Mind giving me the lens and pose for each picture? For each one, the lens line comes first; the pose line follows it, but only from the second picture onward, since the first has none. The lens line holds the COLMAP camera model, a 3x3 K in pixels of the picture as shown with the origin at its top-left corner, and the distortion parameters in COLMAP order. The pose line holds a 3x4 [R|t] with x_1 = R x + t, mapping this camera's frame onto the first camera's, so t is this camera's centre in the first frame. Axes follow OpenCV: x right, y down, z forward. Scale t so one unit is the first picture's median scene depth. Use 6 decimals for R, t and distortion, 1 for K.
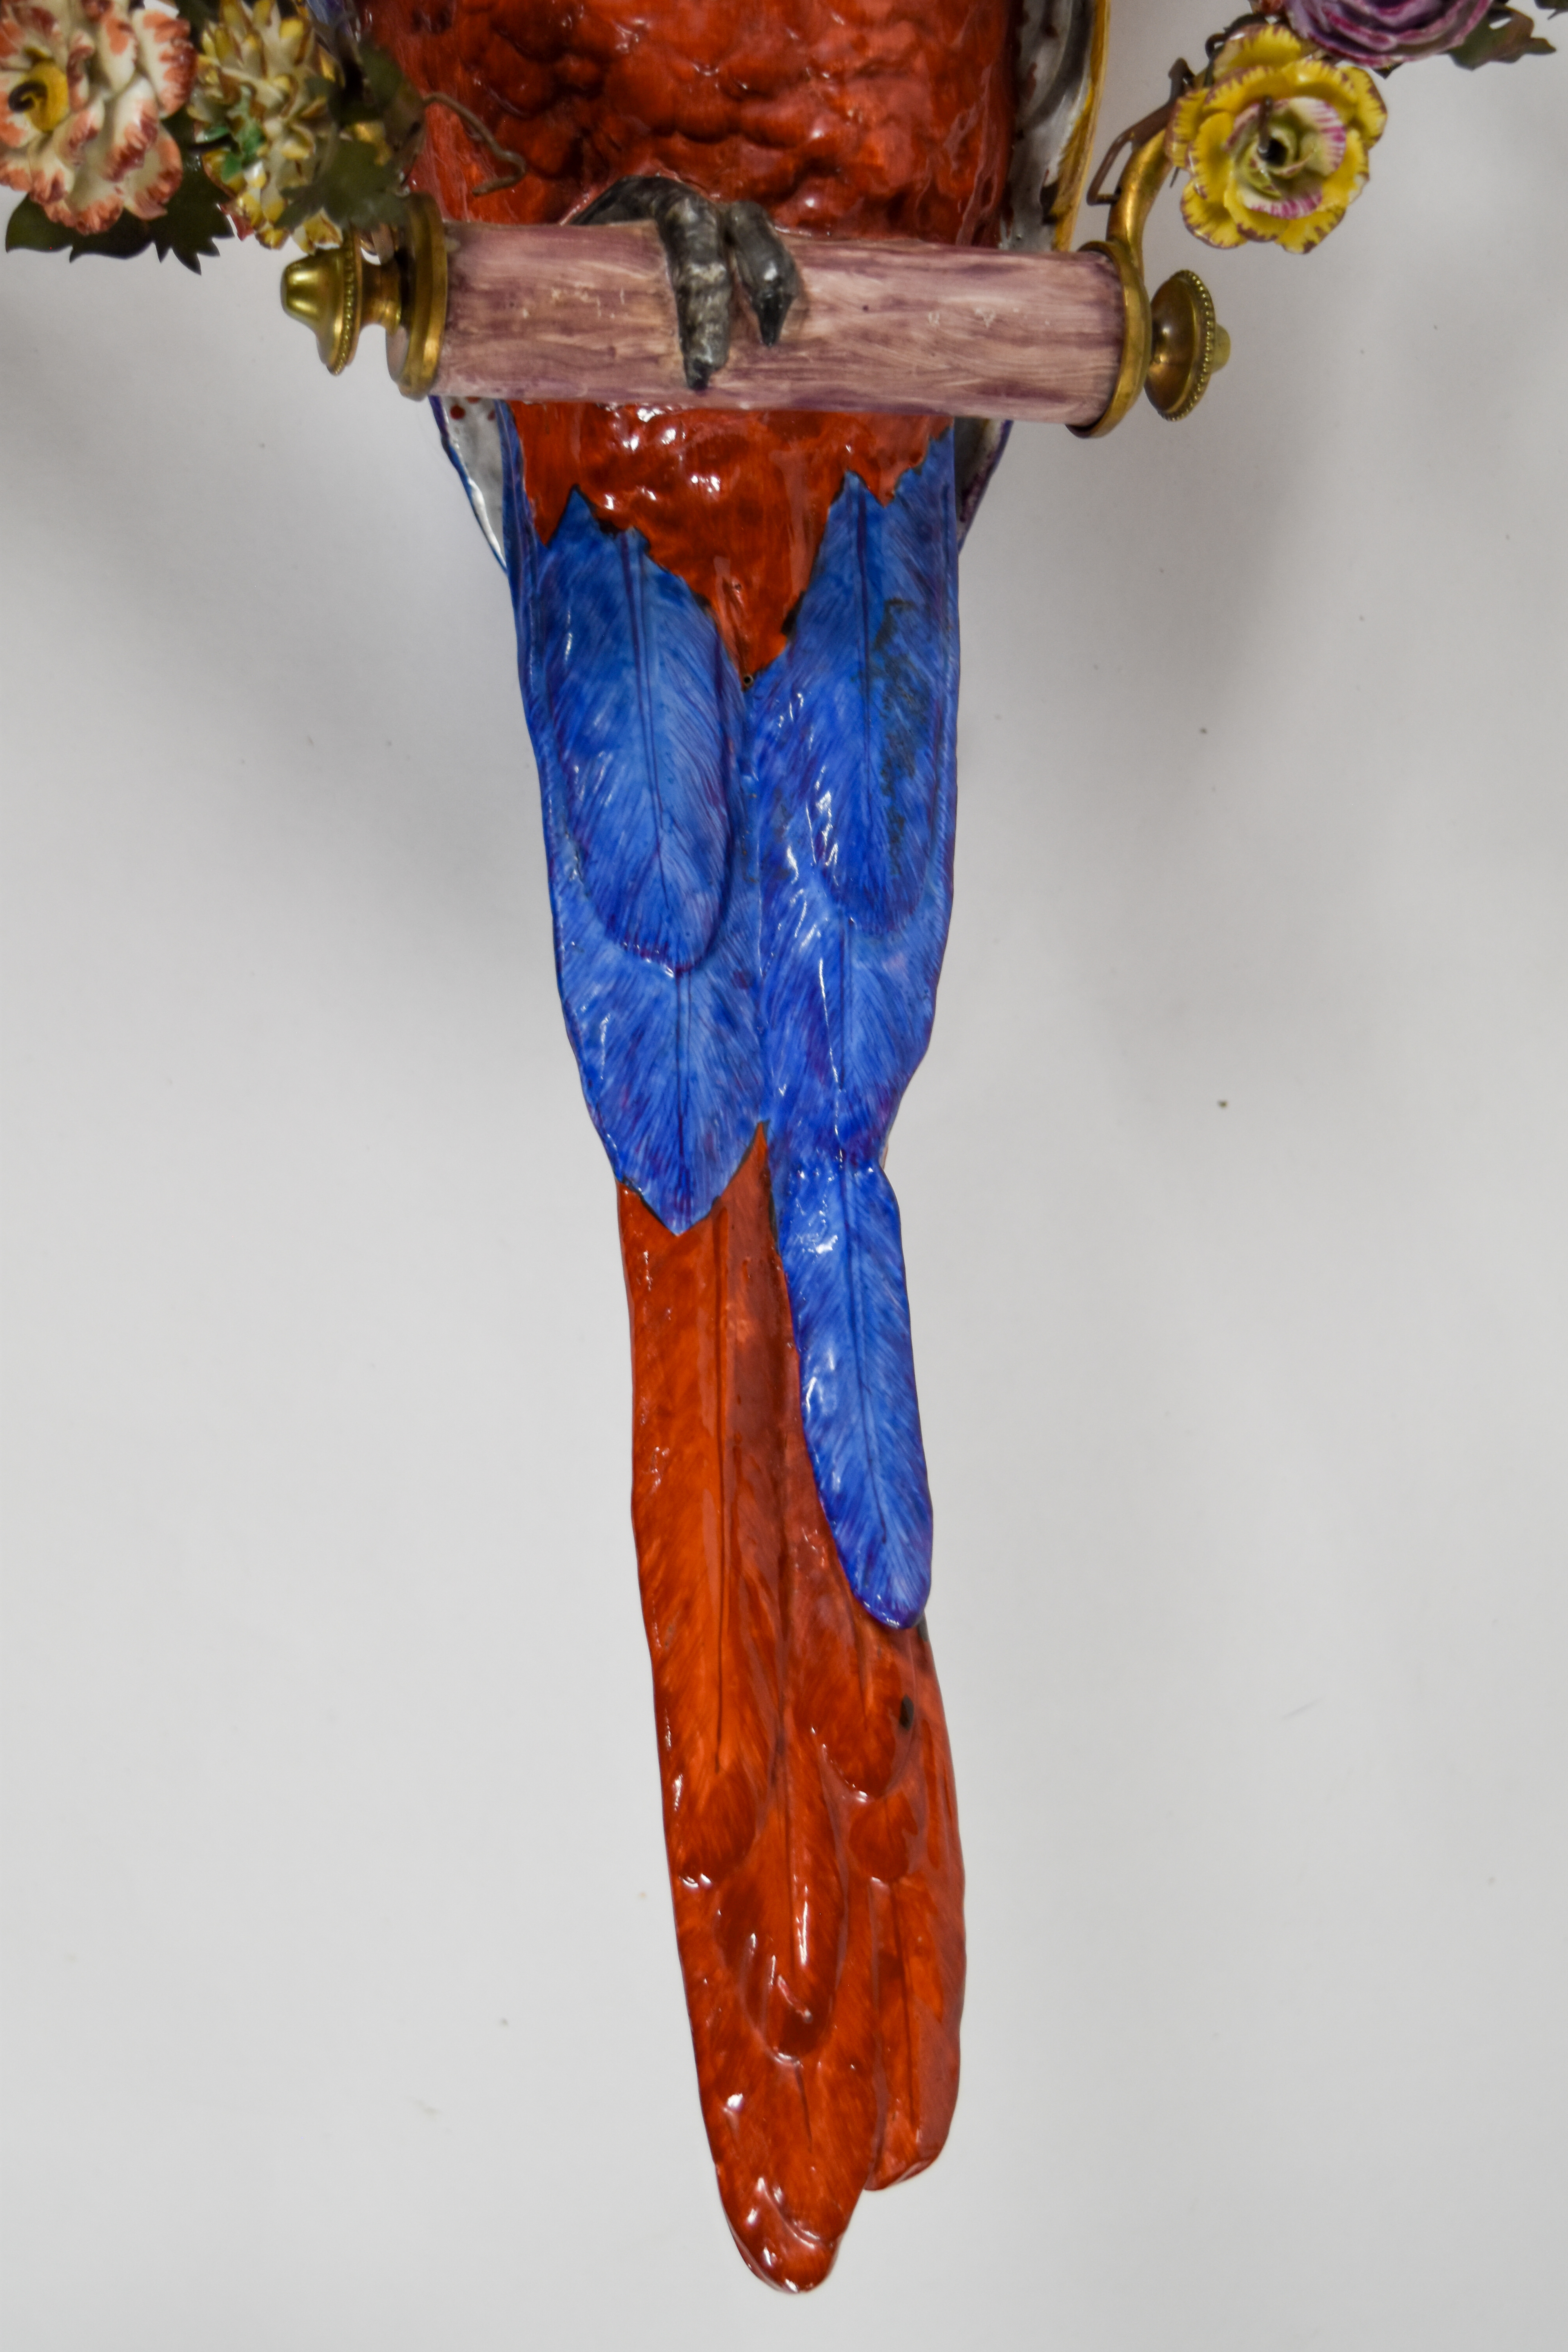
lens RADIAL K [[3418.8, 0, 783.6], [0, 3418.8, 1186.6], [0, 0, 1]] dist [-0.011634, 0.000000]
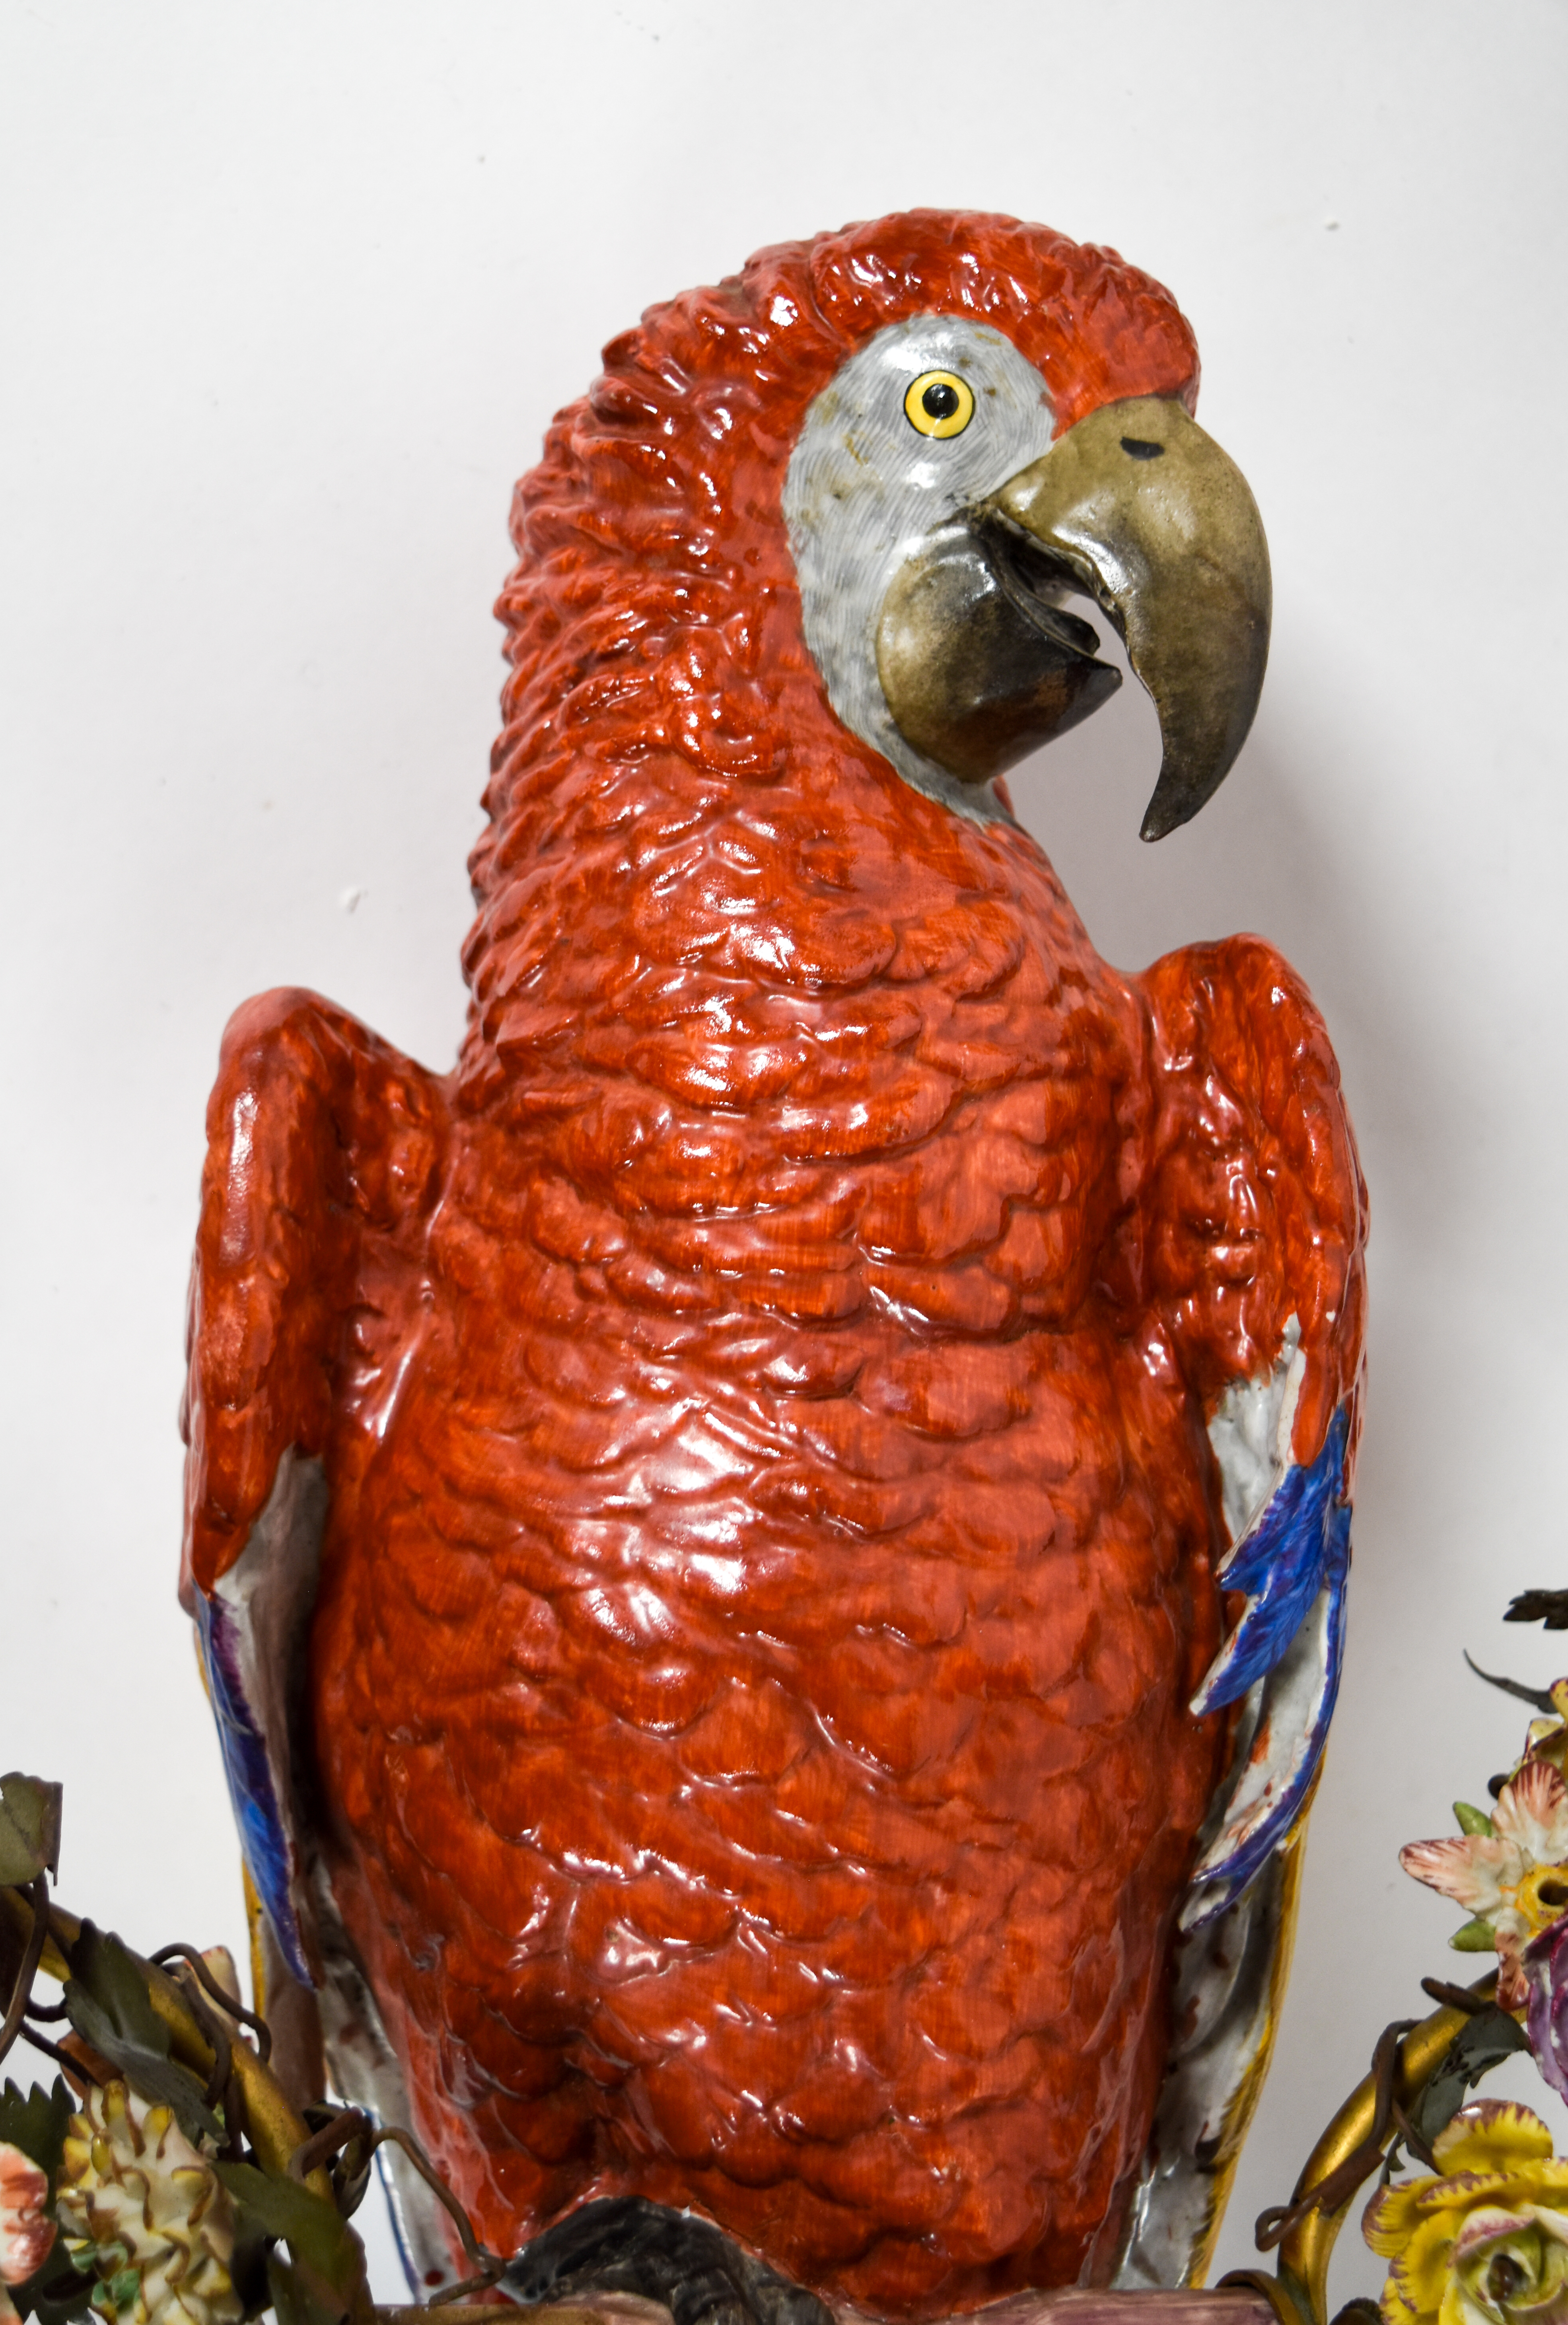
lens RADIAL K [[3379.2, 0, 773.0], [0, 3379.2, 1144.4], [0, 0, 1]] dist [-0.011634, 0.000000]
pose [[0.997222, 0.058478, -0.046141, 0.002593], [-0.063461, 0.991317, -0.115163, -0.431217], [0.039006, 0.117771, 0.992274, 0.225521]]
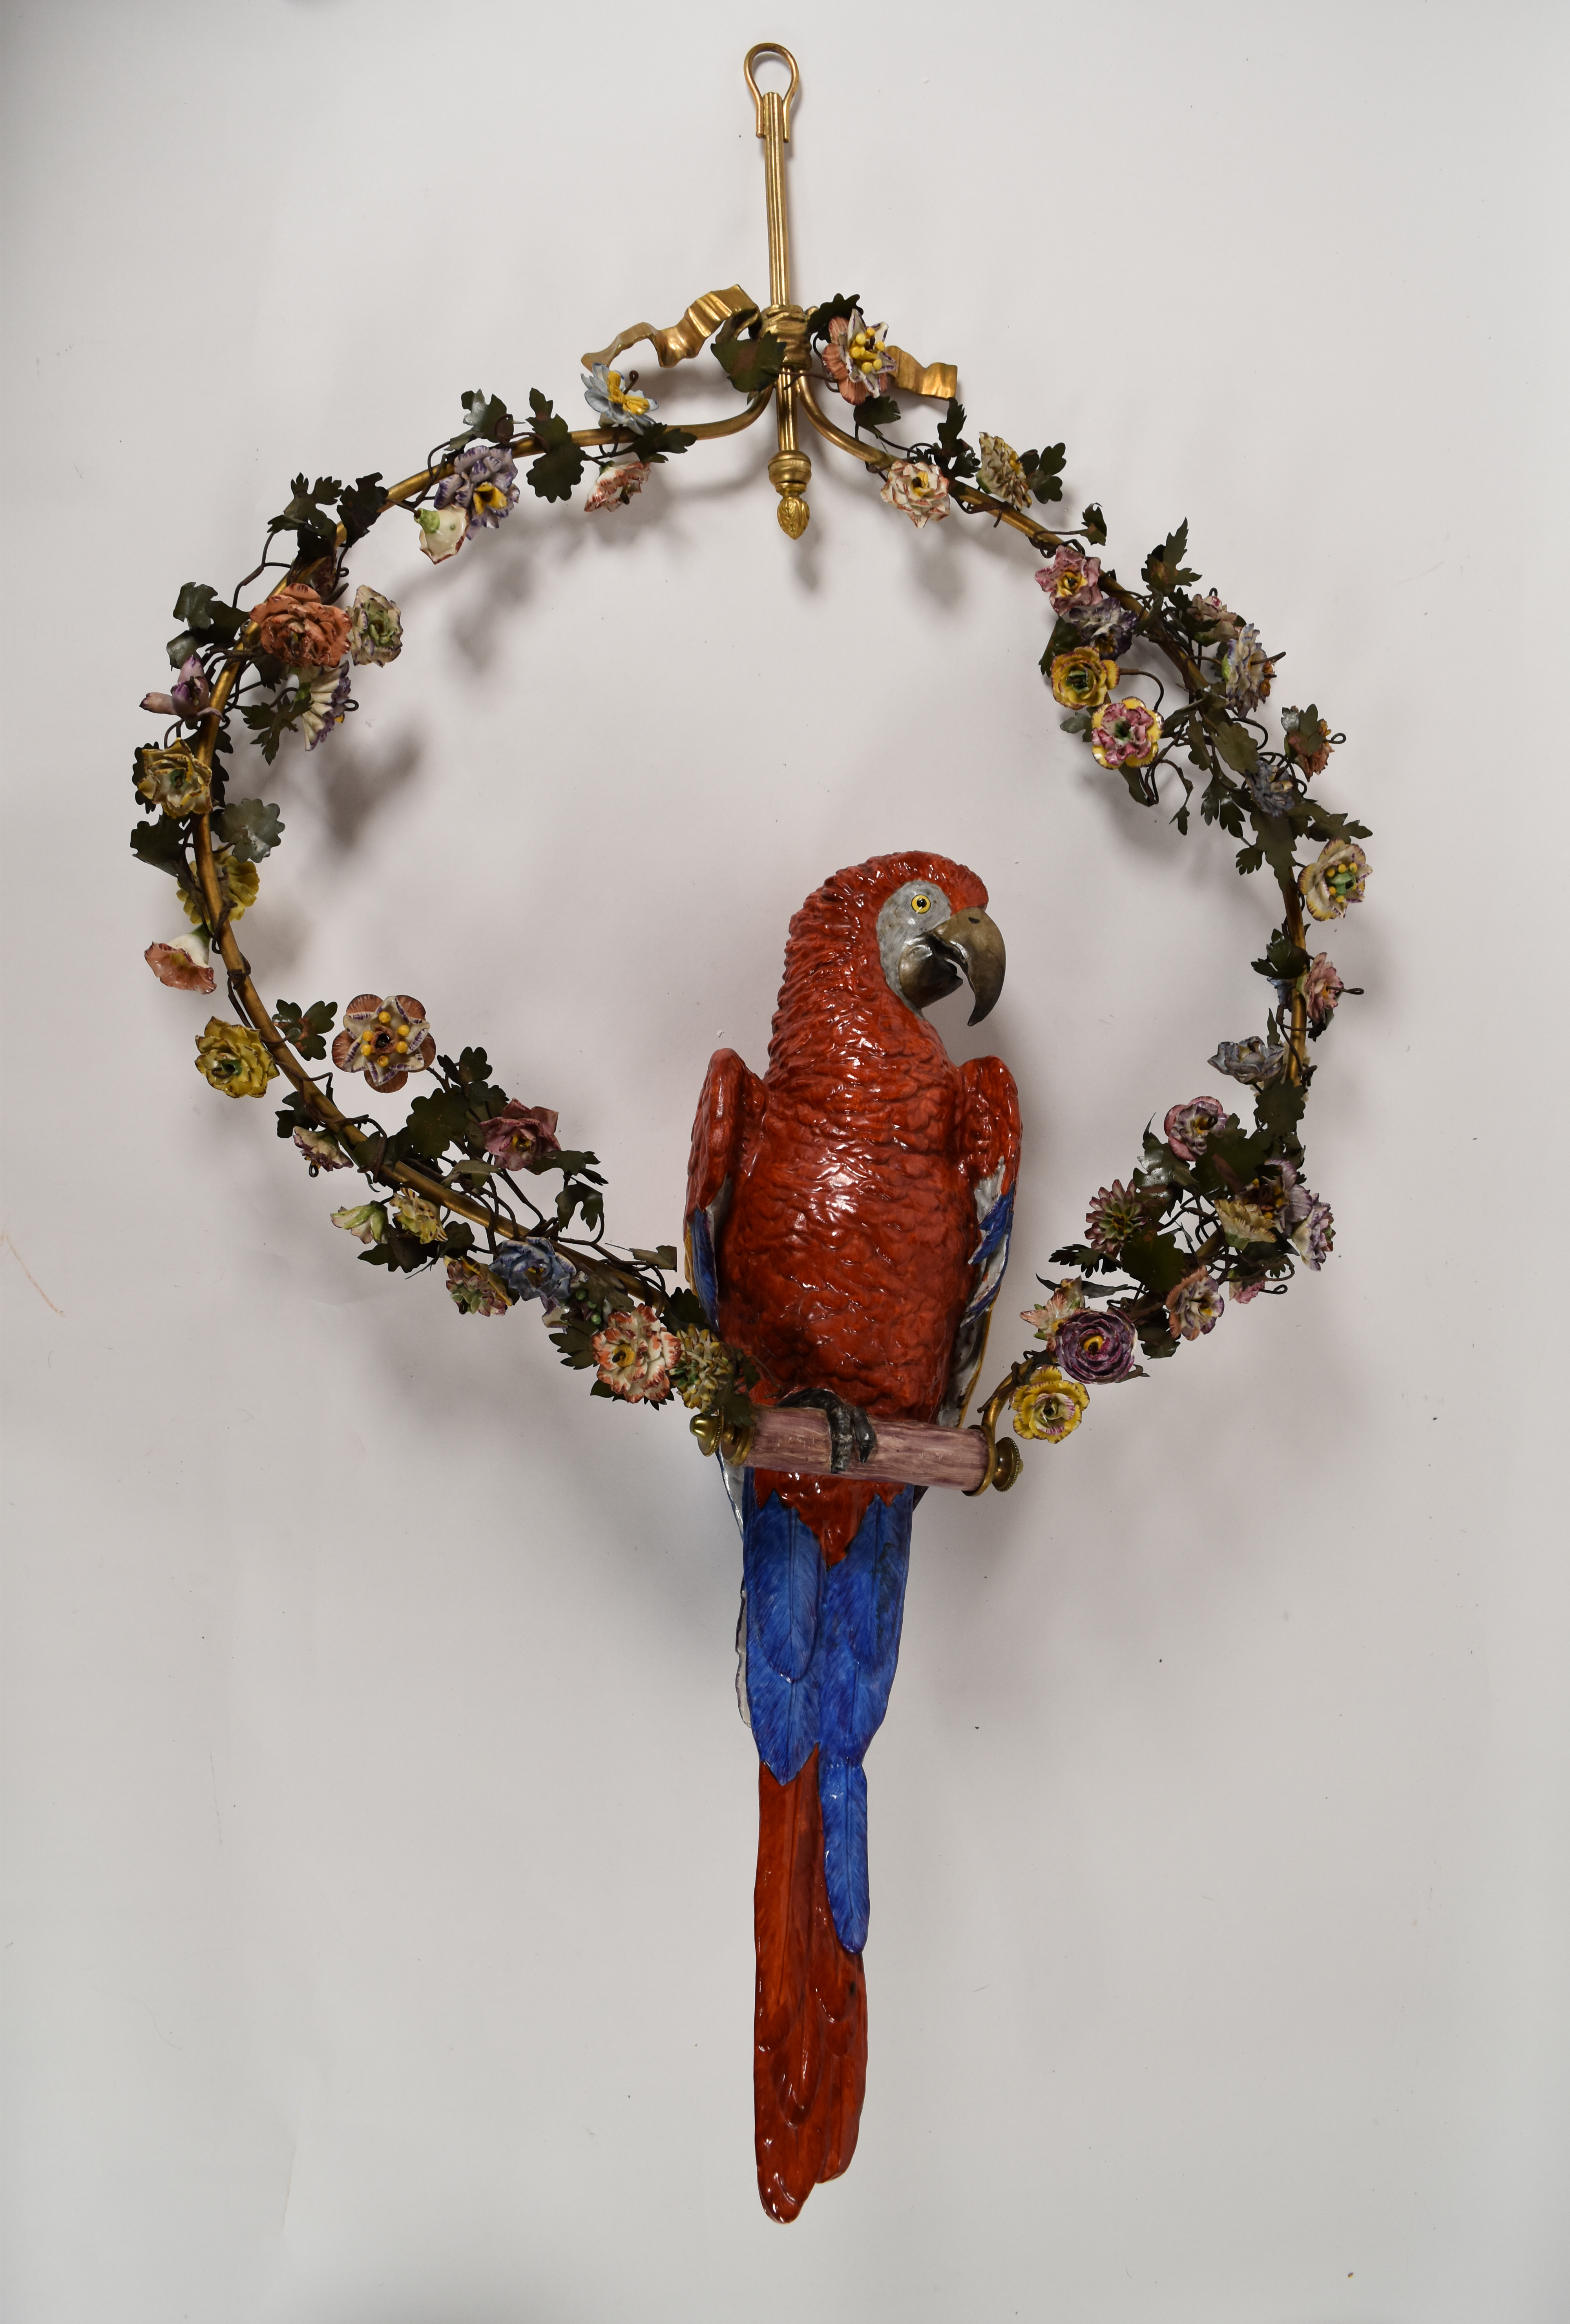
lens RADIAL K [[2000.5, 0, 783.0], [0, 2000.5, 1152.4], [0, 0, 1]] dist [-0.054880, -0.006145]
pose [[0.989674, 0.127732, 0.065041, -0.191992], [-0.111223, 0.970557, -0.213654, -0.130917], [-0.090416, 0.204213, 0.974742, -0.570486]]
